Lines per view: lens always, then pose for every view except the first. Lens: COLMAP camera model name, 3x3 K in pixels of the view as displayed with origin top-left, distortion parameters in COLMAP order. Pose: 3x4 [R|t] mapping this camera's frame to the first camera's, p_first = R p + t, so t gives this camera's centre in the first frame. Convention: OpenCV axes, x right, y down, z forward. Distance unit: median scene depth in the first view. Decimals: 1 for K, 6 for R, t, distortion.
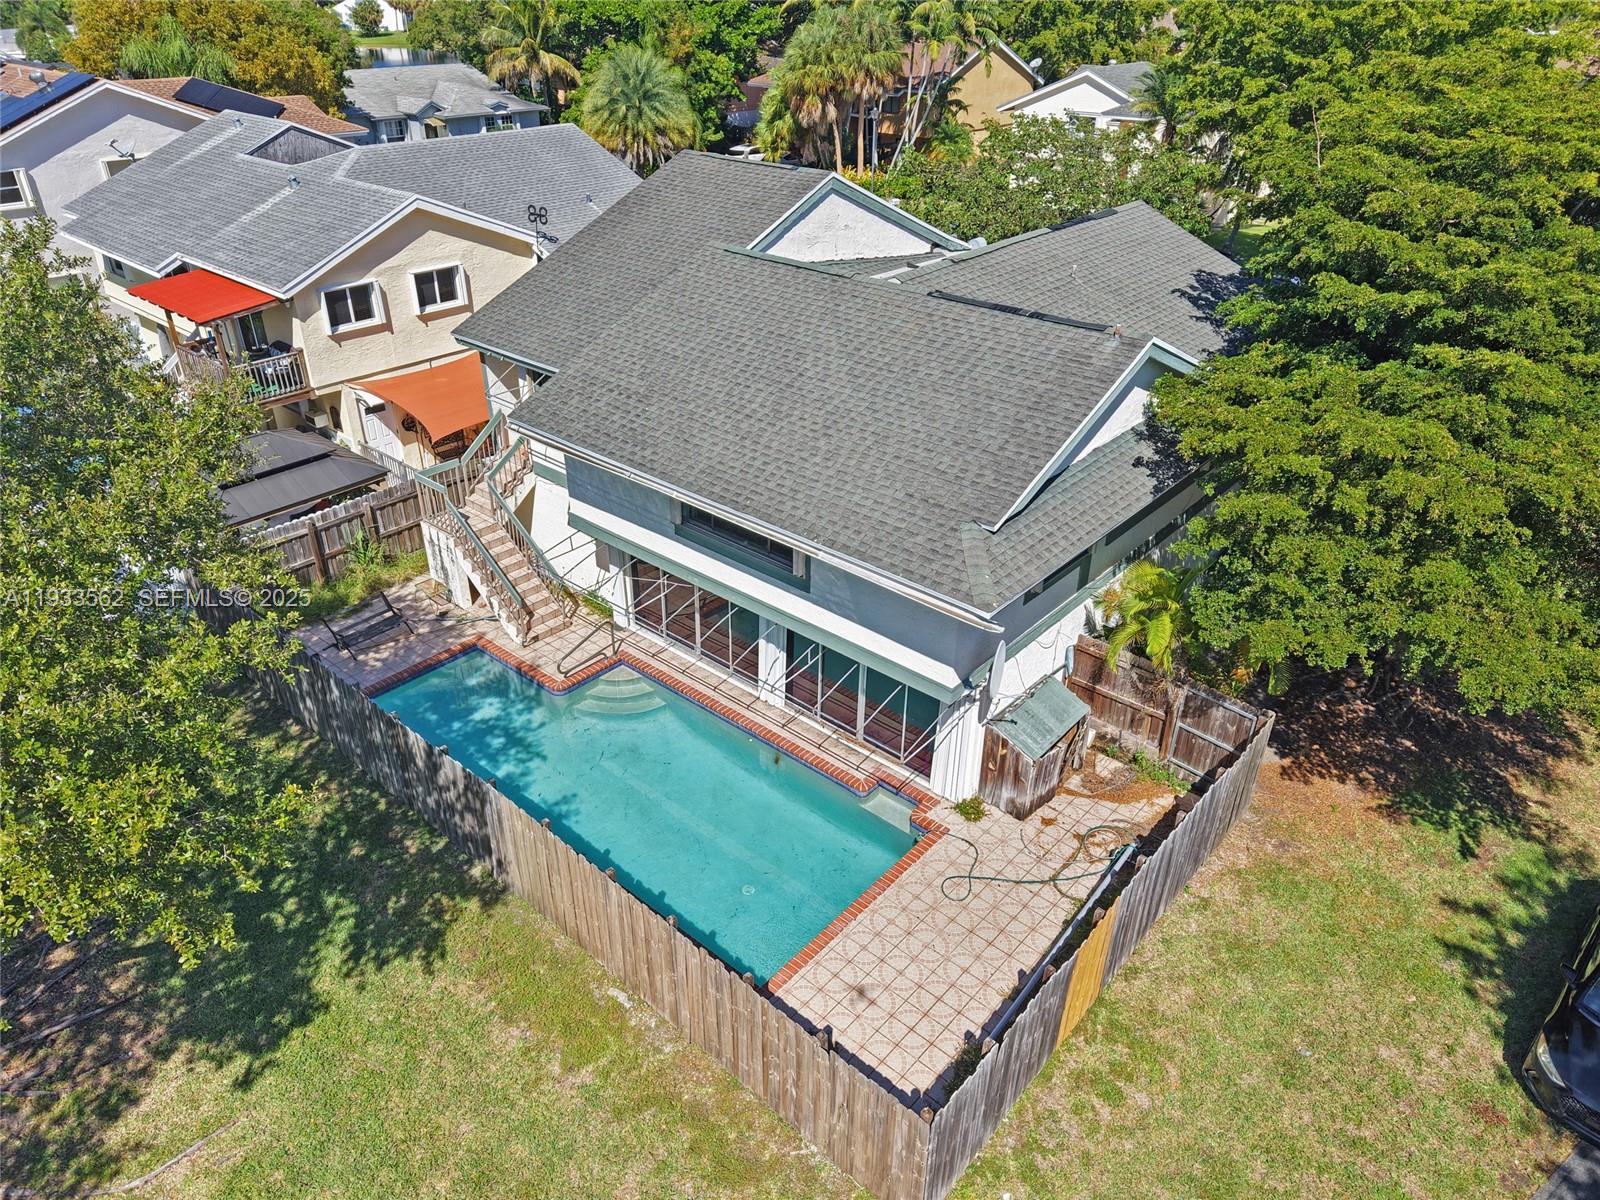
lens RADIAL K [[1084.0, 0, 800.0], [0, 1084.0, 600.0], [0, 0, 1]] dist [0.122661, -0.121445]
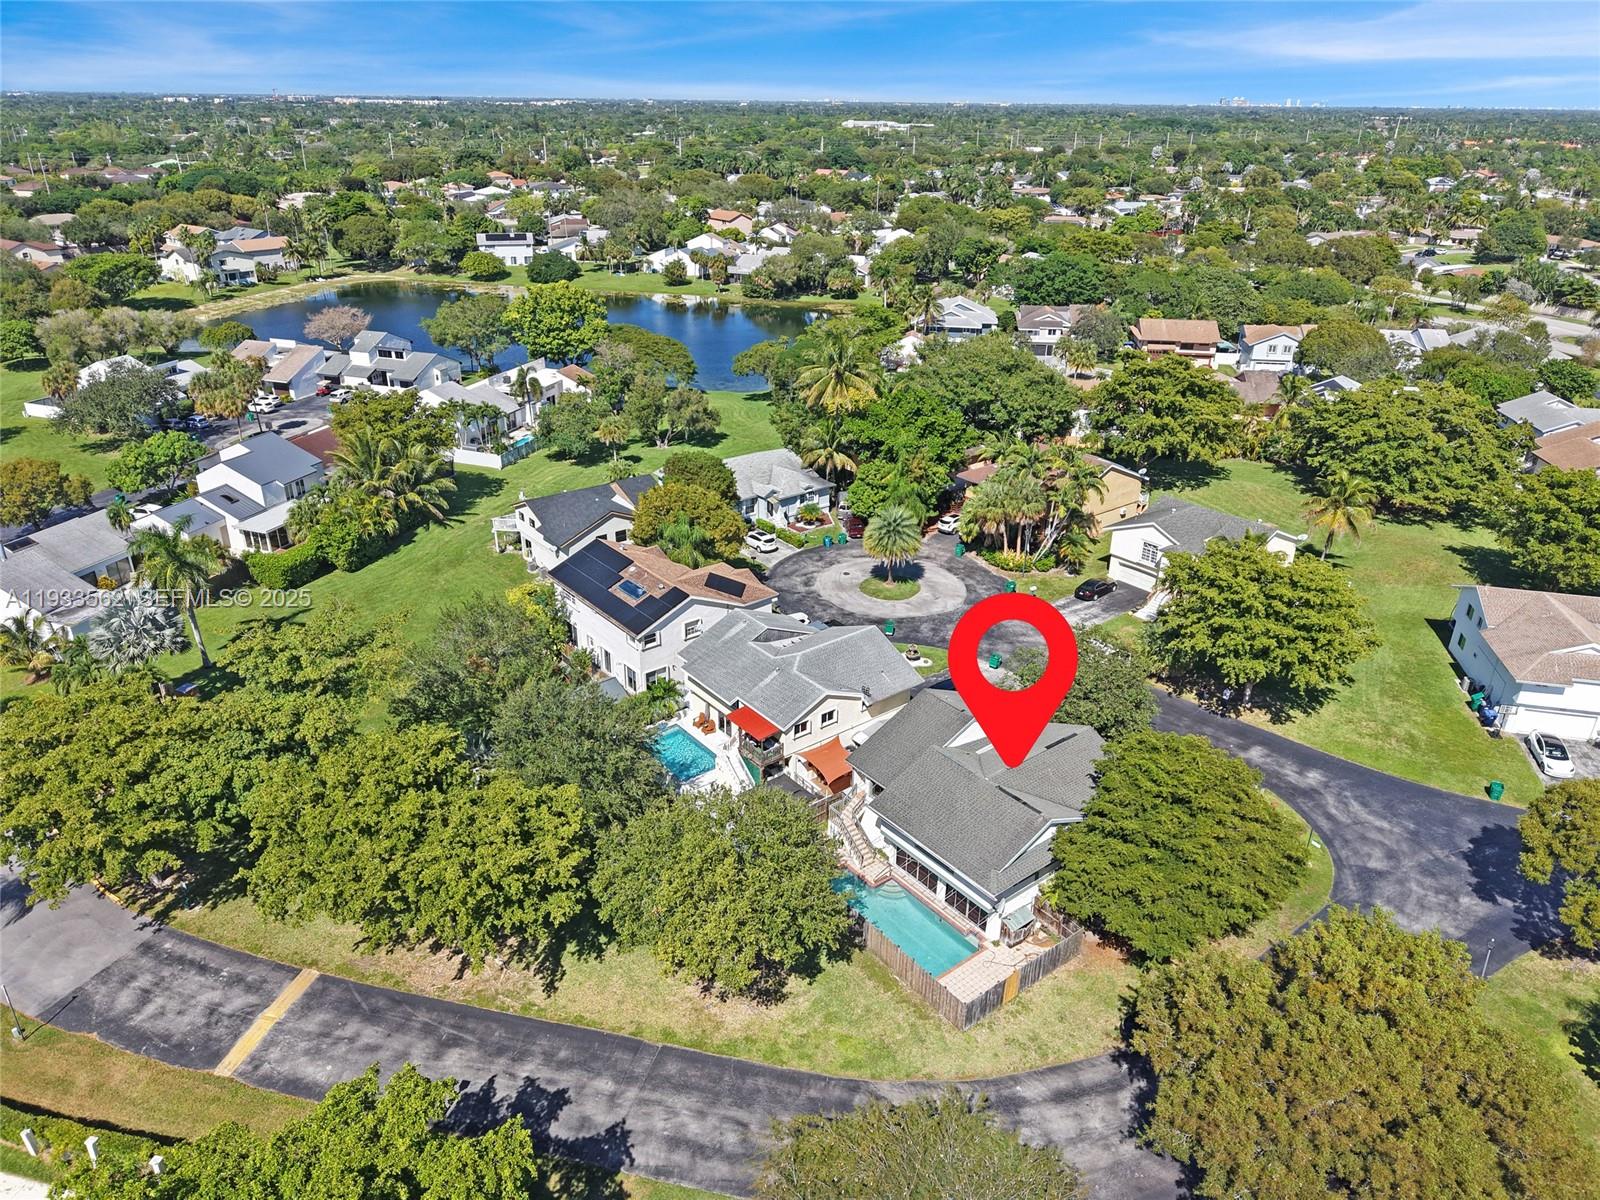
lens RADIAL K [[1164.1, 0, 800.0], [0, 1164.1, 600.0], [0, 0, 1]] dist [0.114145, -0.165410]
pose [[0.984366, 0.086324, -0.153532, 0.022297], [-0.097417, 0.993037, -0.066242, -0.538076], [0.146744, 0.080163, 0.985921, -2.644317]]
